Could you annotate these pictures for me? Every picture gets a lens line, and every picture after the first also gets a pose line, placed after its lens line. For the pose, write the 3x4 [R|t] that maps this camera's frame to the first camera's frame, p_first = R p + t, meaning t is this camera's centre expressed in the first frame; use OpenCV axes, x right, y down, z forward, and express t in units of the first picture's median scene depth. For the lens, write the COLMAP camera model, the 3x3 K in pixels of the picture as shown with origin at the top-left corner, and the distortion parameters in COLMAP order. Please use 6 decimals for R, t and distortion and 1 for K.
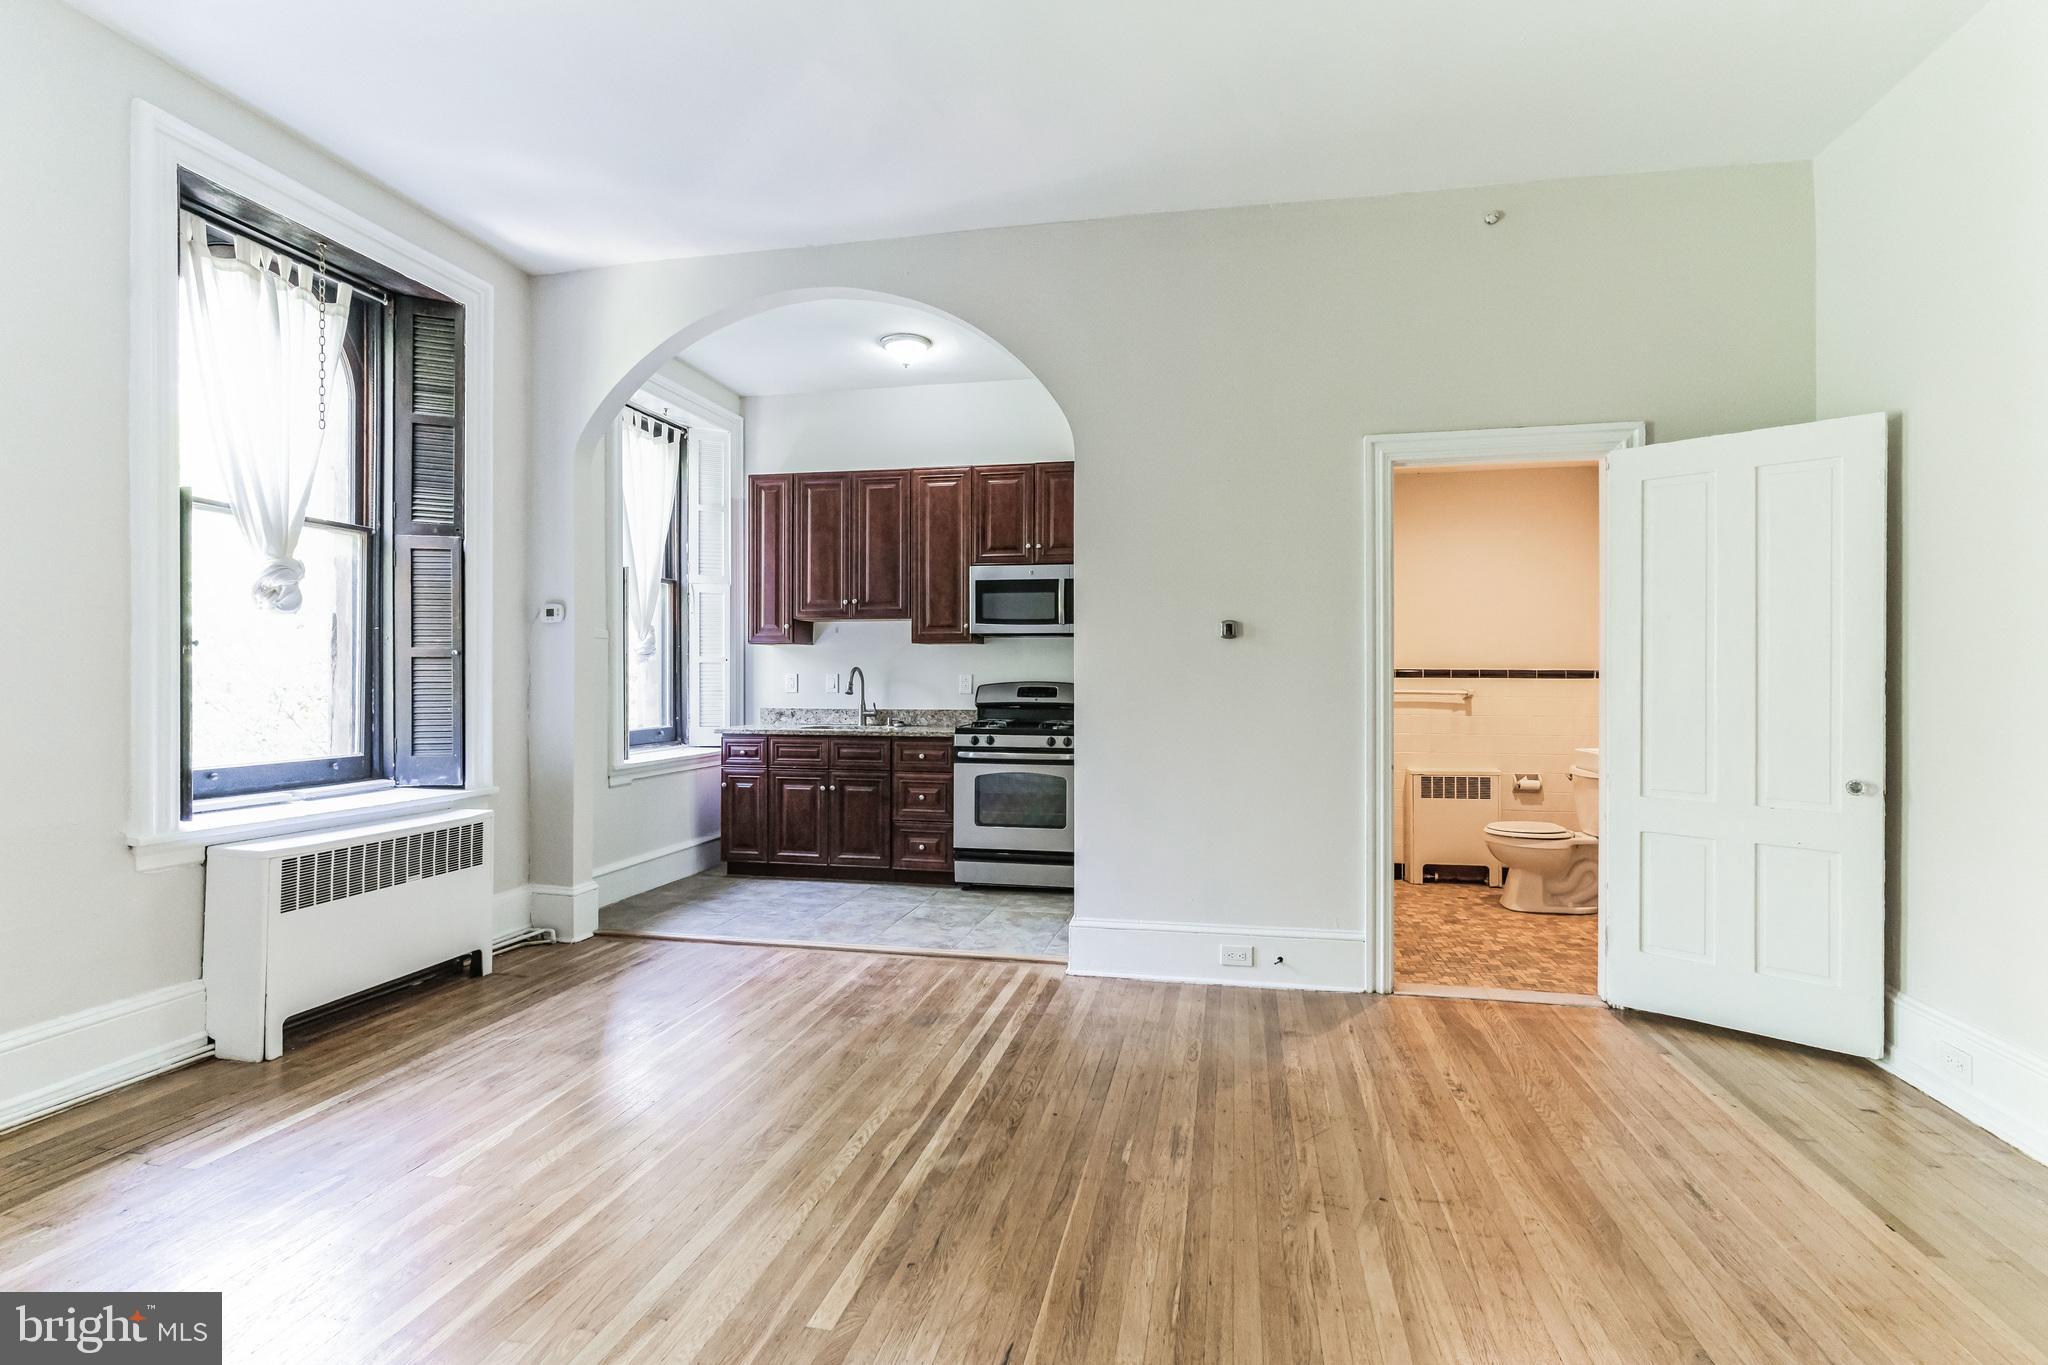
lens RADIAL K [[992.3, 0, 1023.8], [0, 992.3, 669.9], [0, 0, 1]] dist [0.000999, 0.000134]
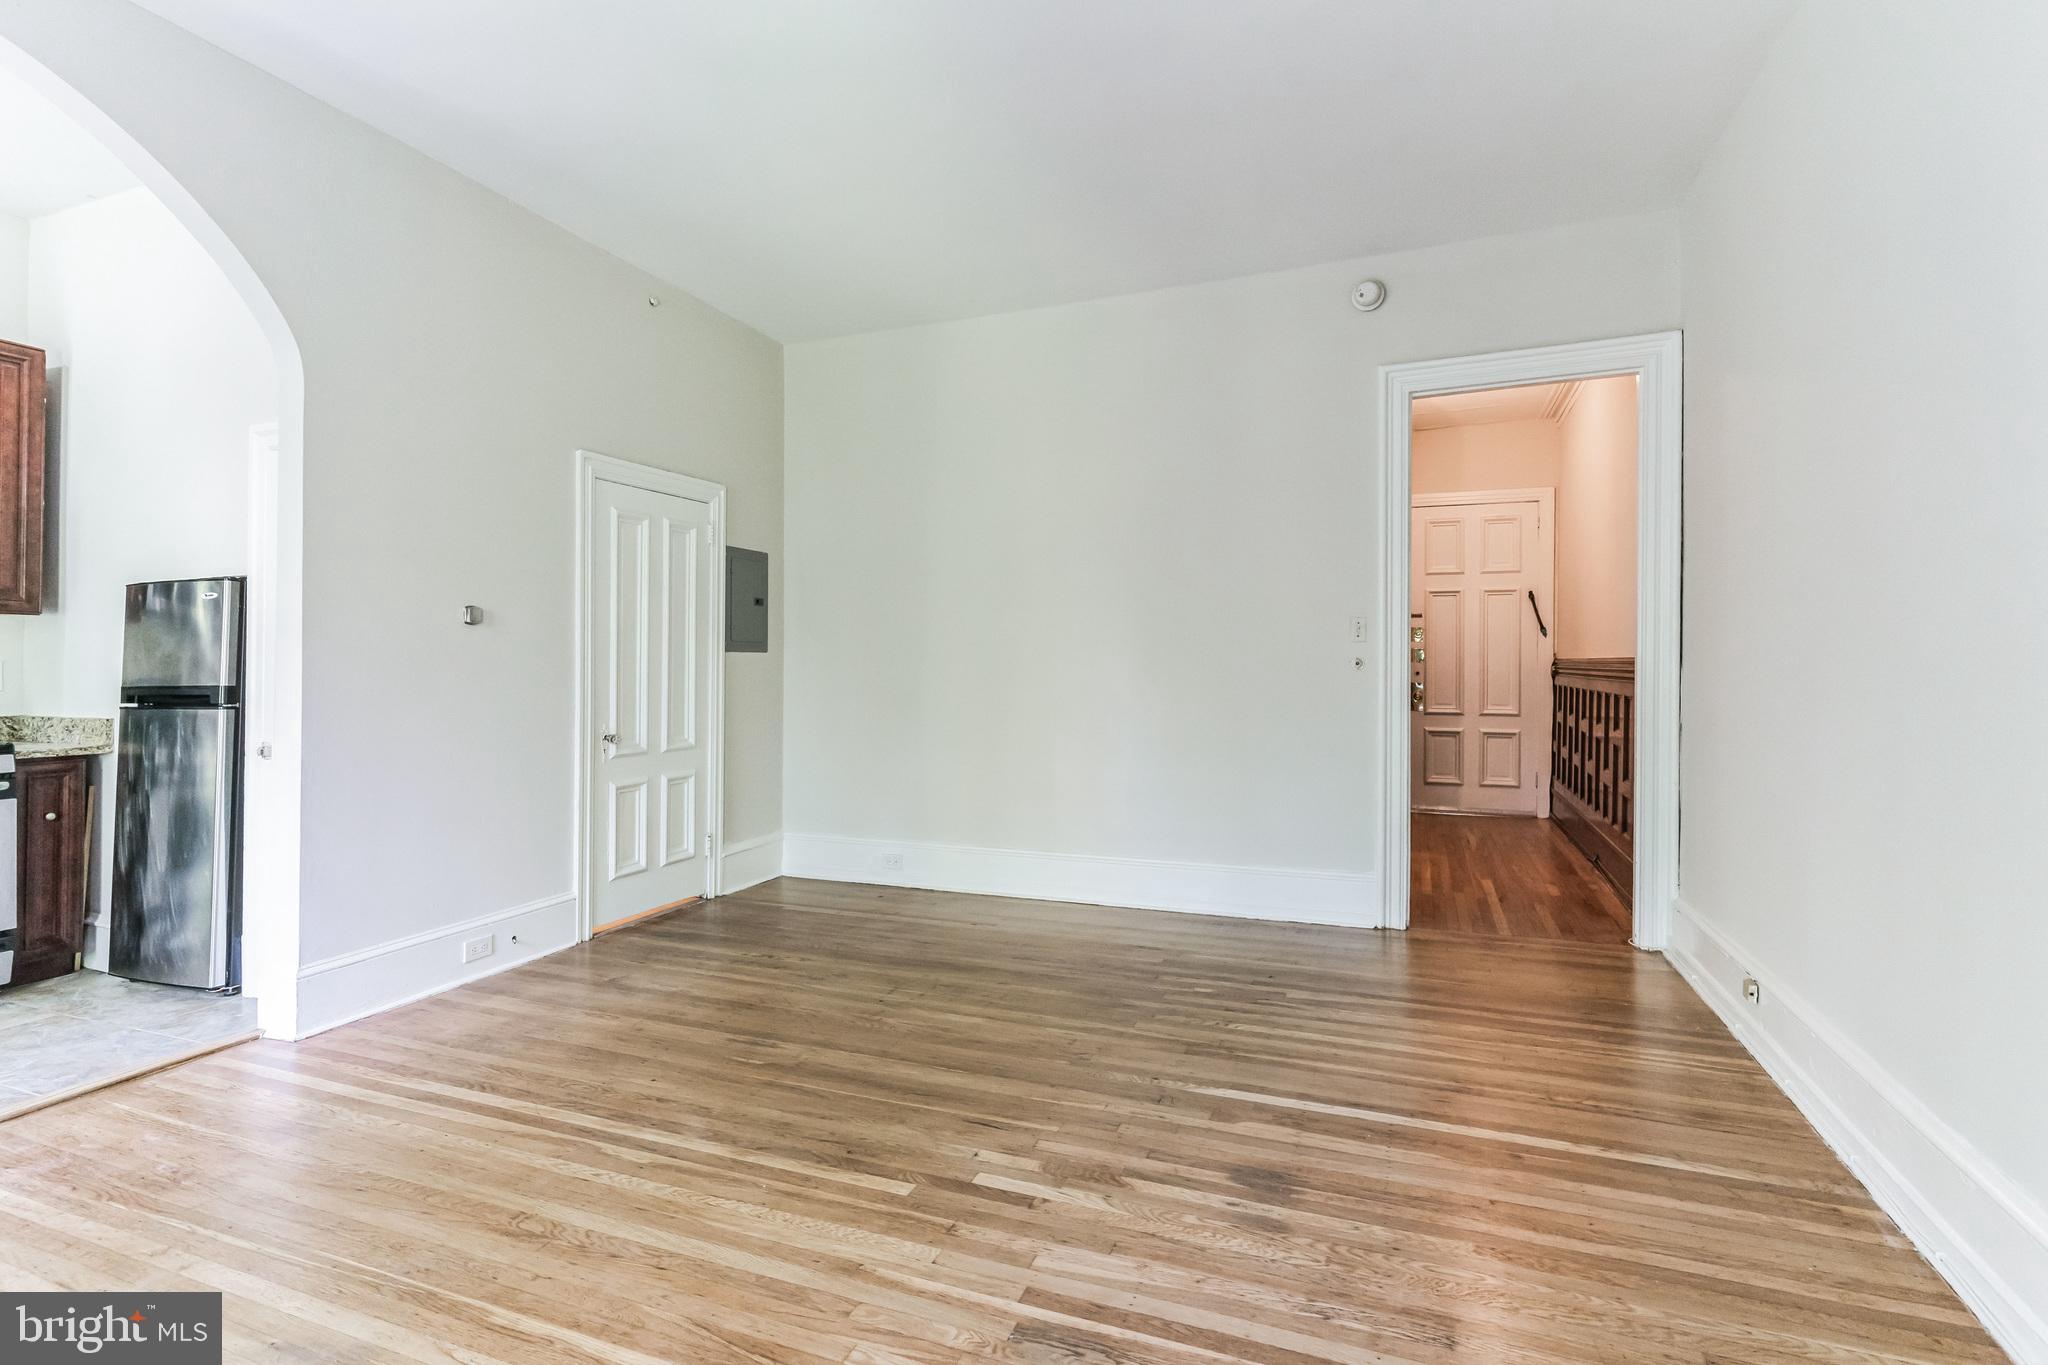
lens RADIAL K [[979.5, 0, 1020.6], [0, 979.5, 659.0], [0, 0, 1]] dist [0.001104, 0.000291]
pose [[0.166861, 0.001901, 0.985979, -0.673644], [-0.006639, 0.999978, -0.000805, -0.001250], [-0.985958, -0.006411, 0.166869, 0.321460]]
